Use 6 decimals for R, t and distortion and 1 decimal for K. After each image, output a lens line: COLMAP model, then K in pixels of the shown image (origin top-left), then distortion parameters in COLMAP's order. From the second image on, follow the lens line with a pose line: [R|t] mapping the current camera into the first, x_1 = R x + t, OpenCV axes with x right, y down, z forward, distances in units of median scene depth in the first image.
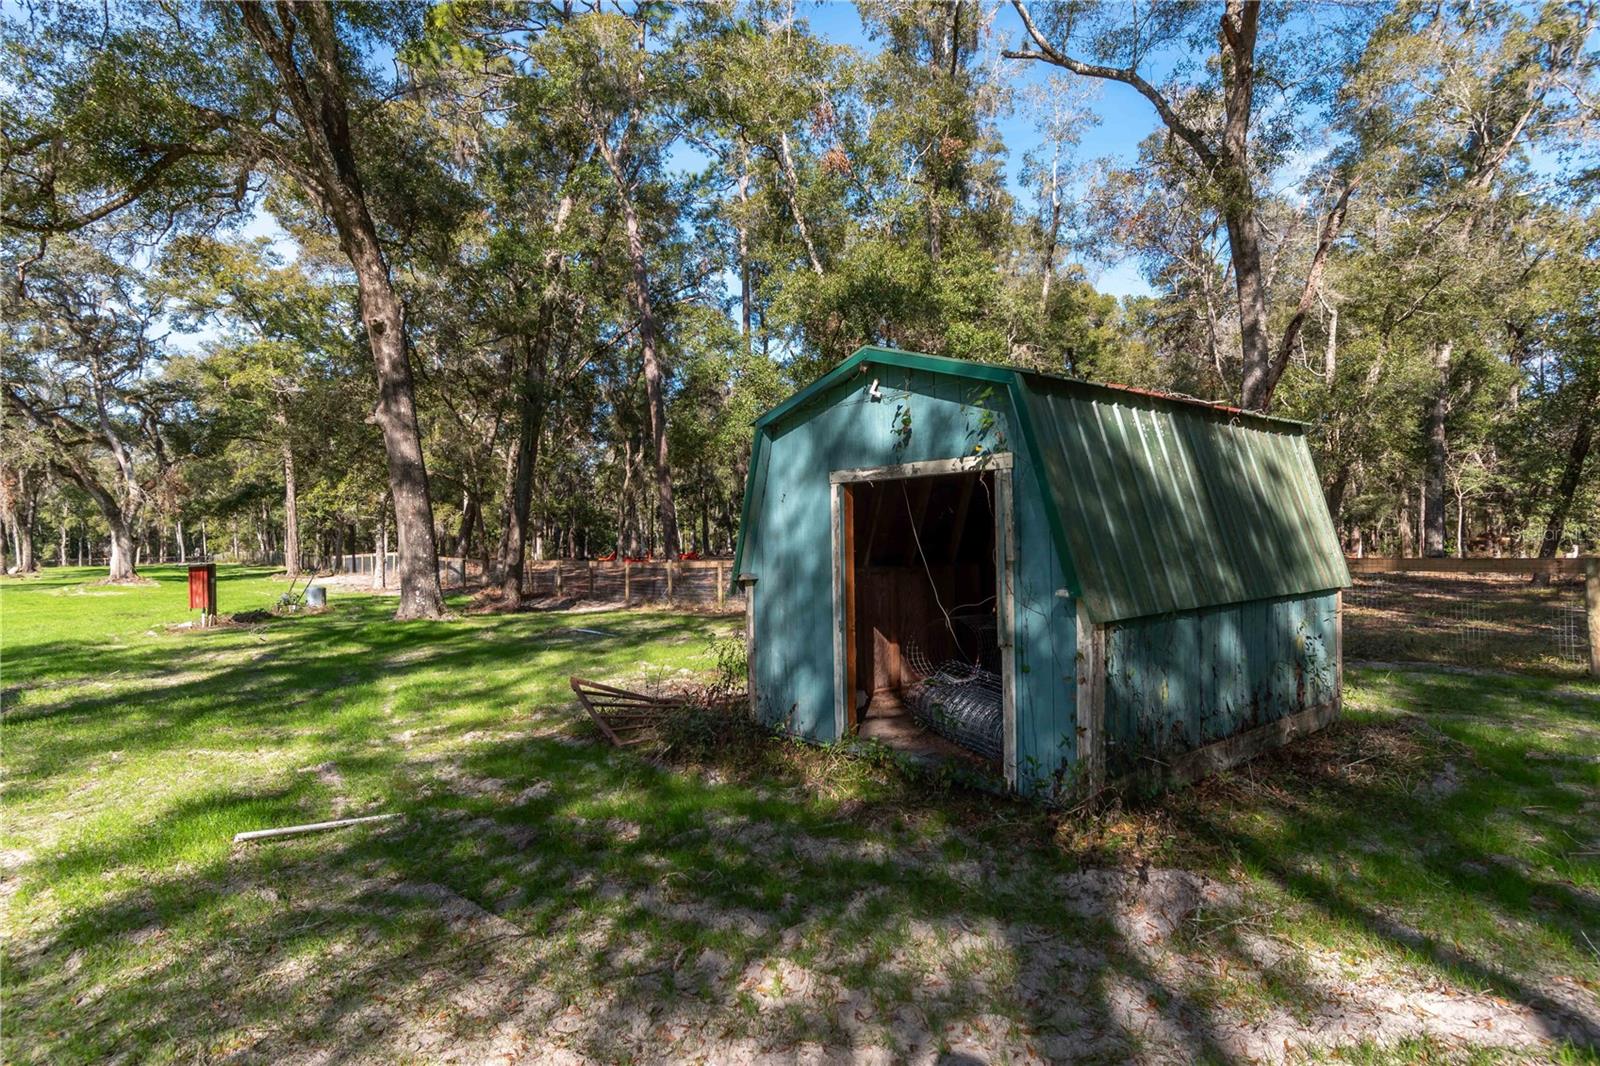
lens RADIAL K [[831.2, 0, 800.0], [0, 831.2, 533.0], [0, 0, 1]] dist [0.001624, 0.000340]
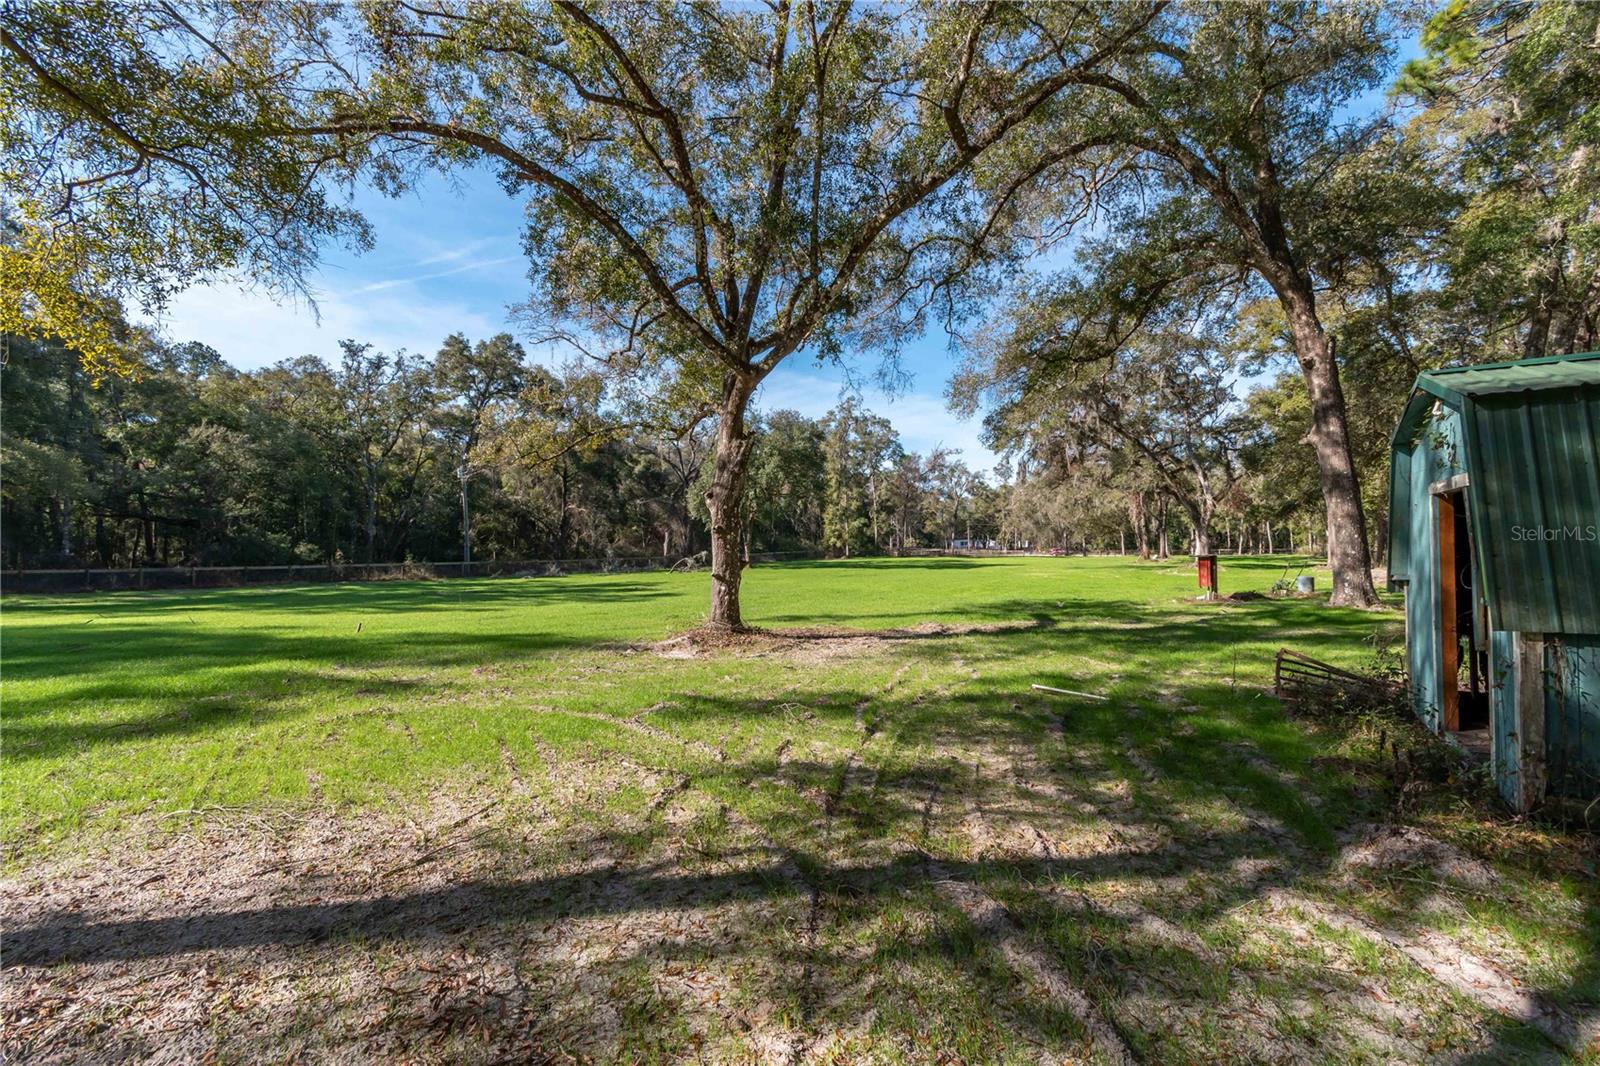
lens RADIAL K [[694.9, 0, 800.0], [0, 694.9, 533.0], [0, 0, 1]] dist [-0.000303, 0.000004]
pose [[0.312443, -0.006994, -0.949911, 0.222956], [0.011757, 0.999925, -0.003496, -0.005721], [0.949864, -0.010076, 0.312501, -0.027480]]
